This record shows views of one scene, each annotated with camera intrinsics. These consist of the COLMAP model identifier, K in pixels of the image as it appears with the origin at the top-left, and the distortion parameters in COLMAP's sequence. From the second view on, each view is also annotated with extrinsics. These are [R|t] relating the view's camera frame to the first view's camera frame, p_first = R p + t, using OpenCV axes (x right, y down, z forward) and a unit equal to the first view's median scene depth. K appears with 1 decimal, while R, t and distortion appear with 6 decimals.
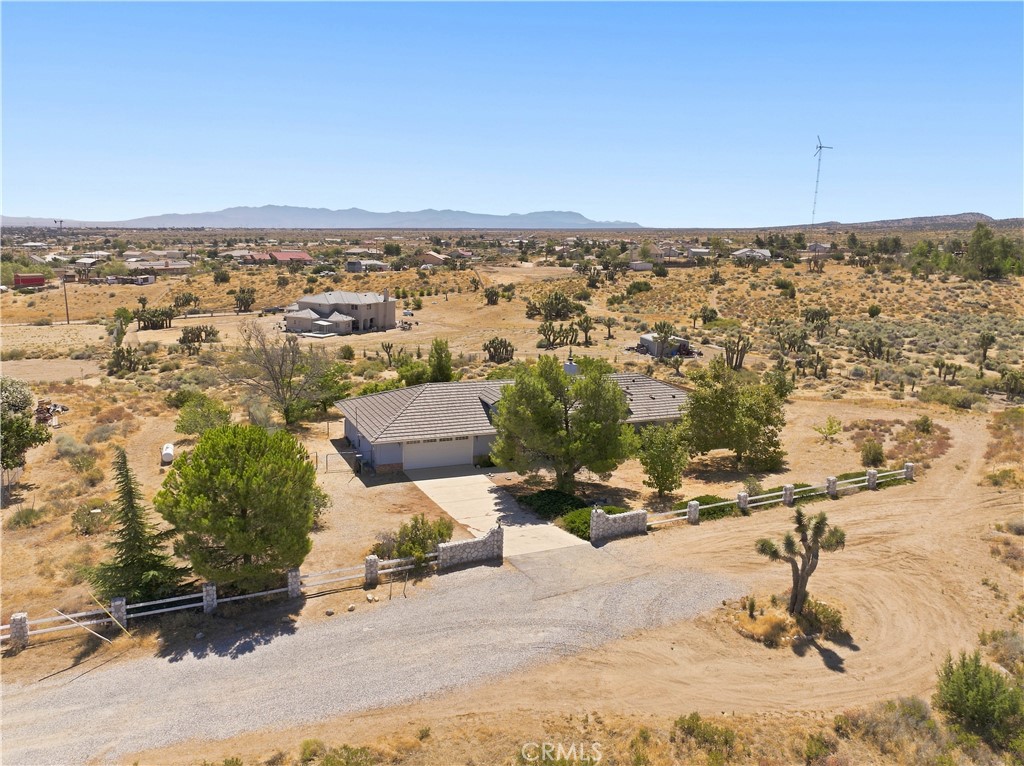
lens RADIAL K [[747.1, 0, 512.0], [0, 747.1, 383.0], [0, 0, 1]] dist [-0.037422, -0.008108]
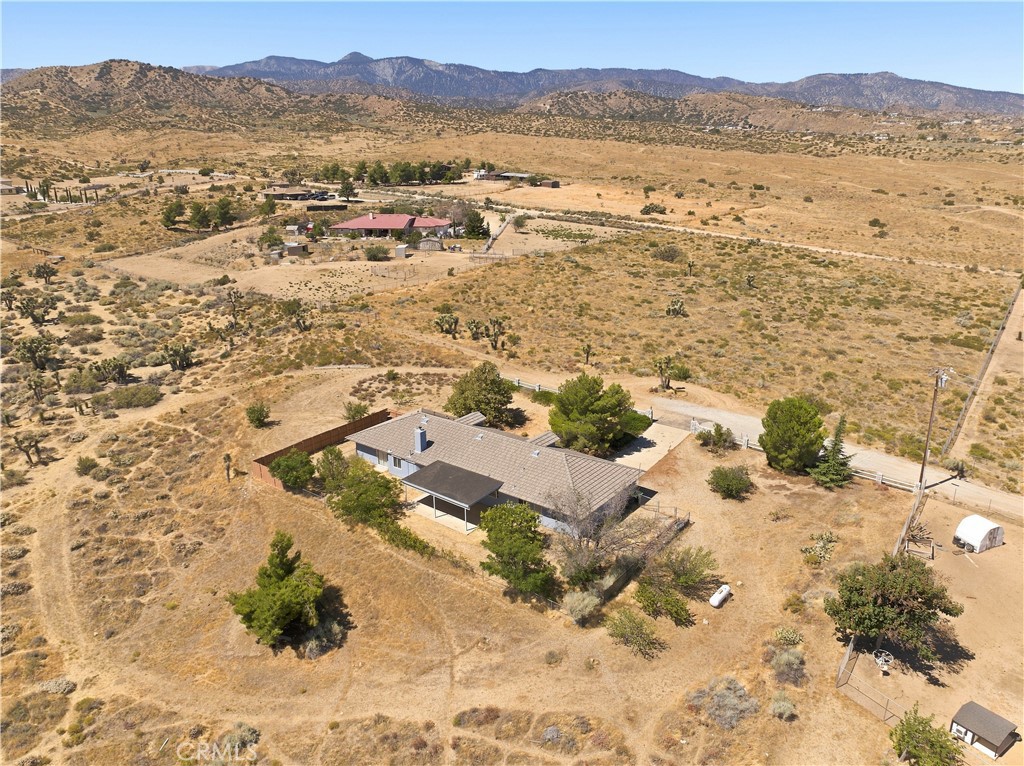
lens RADIAL K [[722.9, 0, 516.5], [0, 722.9, 382.6], [0, 0, 1]] dist [-0.050623, 0.018761]
pose [[-0.469396, -0.307395, 0.827753, -1.196972], [0.199638, 0.876225, 0.438605, -0.758994], [-0.860123, 0.371131, -0.349929, 1.658775]]
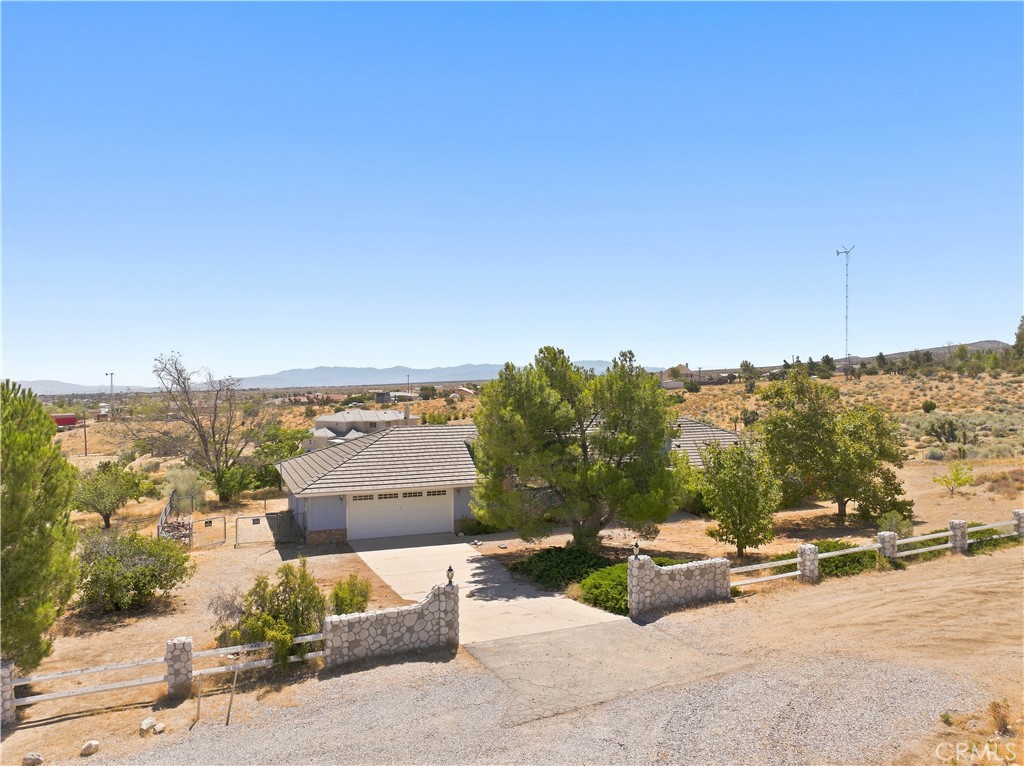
lens RADIAL K [[722.9, 0, 516.5], [0, 722.9, 382.6], [0, 0, 1]] dist [-0.050623, 0.018761]
pose [[0.998317, -0.041685, -0.040313, 0.040803], [0.033055, 0.980241, -0.195027, 0.114848], [0.047646, 0.193366, 0.979969, 0.358430]]
